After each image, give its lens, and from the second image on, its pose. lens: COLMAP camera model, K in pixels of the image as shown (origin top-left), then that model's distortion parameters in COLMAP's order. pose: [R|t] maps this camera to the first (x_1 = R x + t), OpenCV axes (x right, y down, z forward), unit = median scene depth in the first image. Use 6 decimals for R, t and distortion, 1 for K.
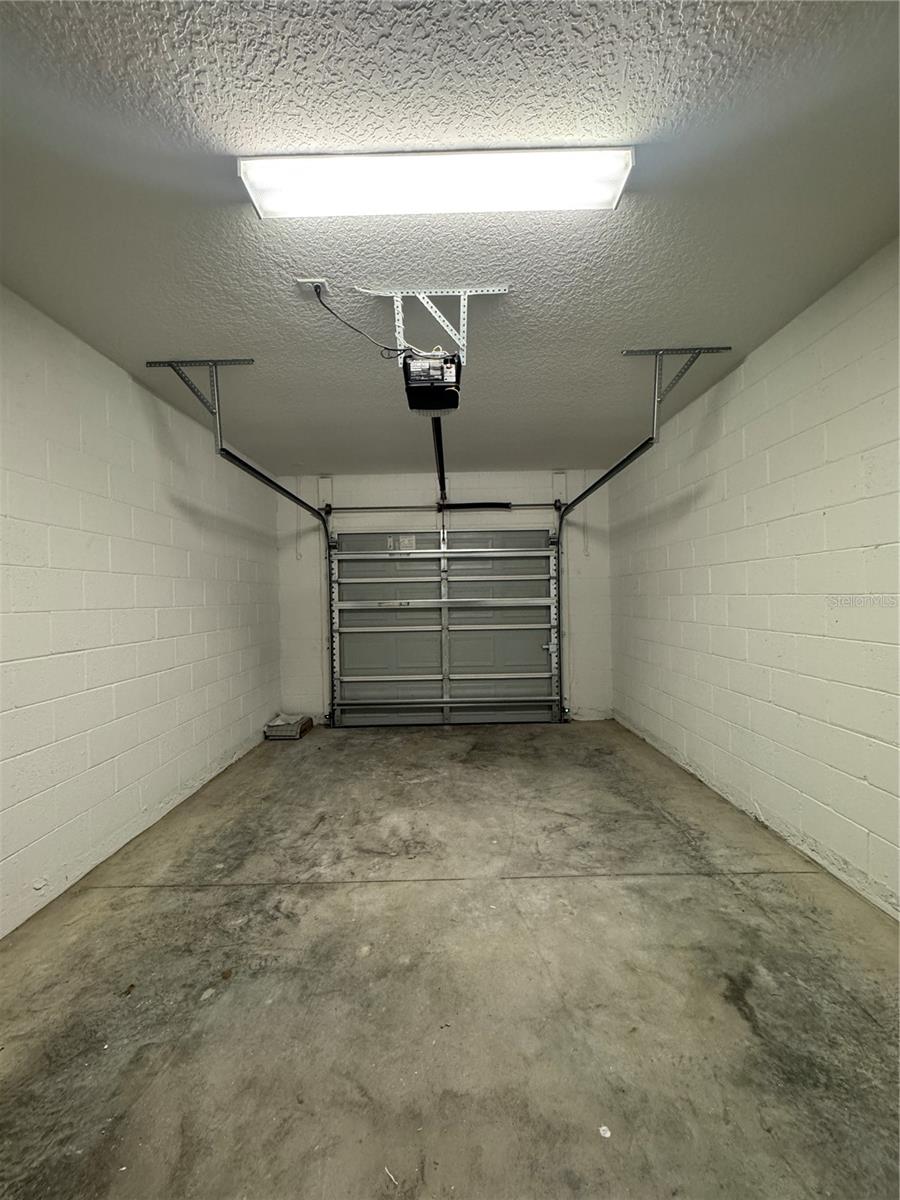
lens RADIAL K [[479.3, 0, 448.0], [0, 479.3, 599.0], [0, 0, 1]] dist [-0.006221, 0.001189]
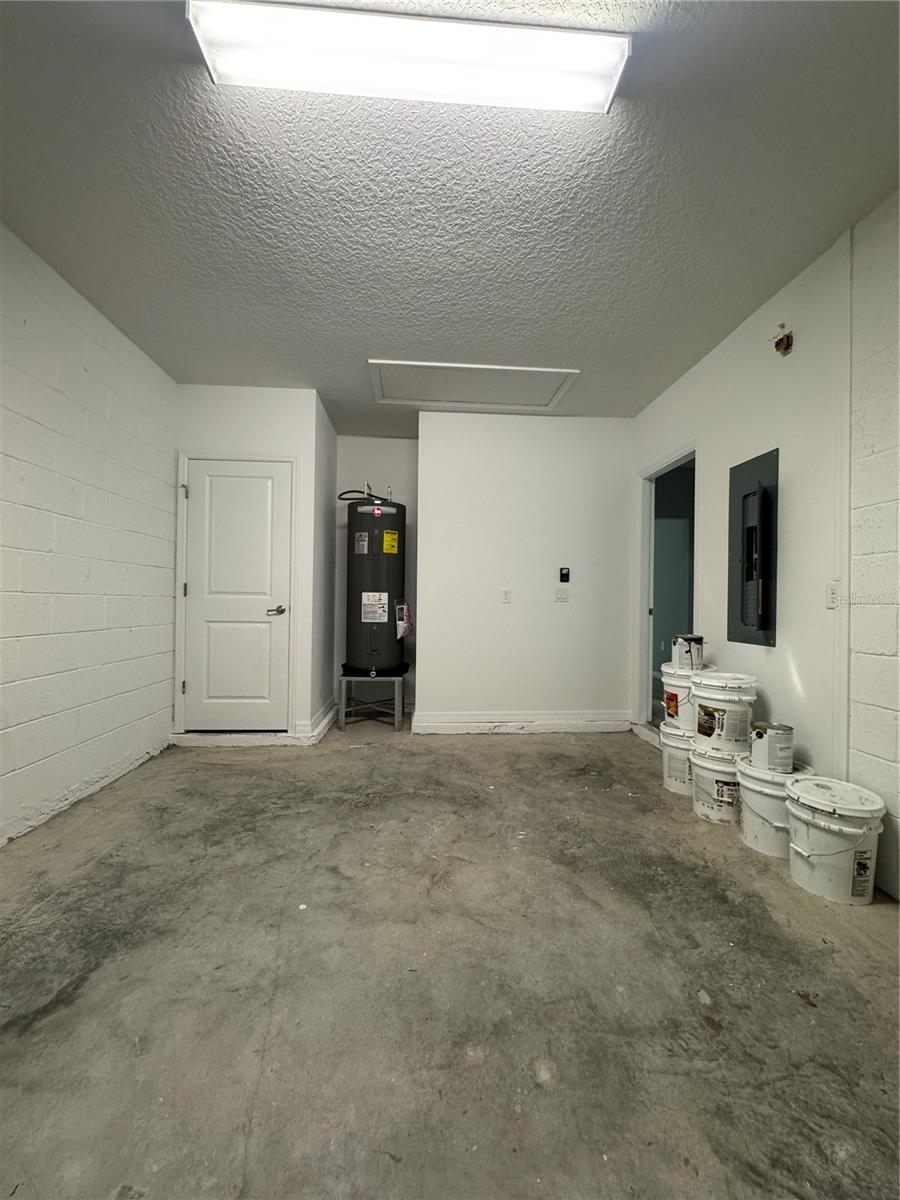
lens RADIAL K [[479.3, 0, 452.5], [0, 479.3, 601.5], [0, 0, 1]] dist [-0.006221, 0.001189]
pose [[-0.997618, 0.009196, -0.068368, -0.024642], [0.009005, 0.999955, 0.003104, 0.151332], [0.068394, 0.002481, -0.997655, 1.912896]]
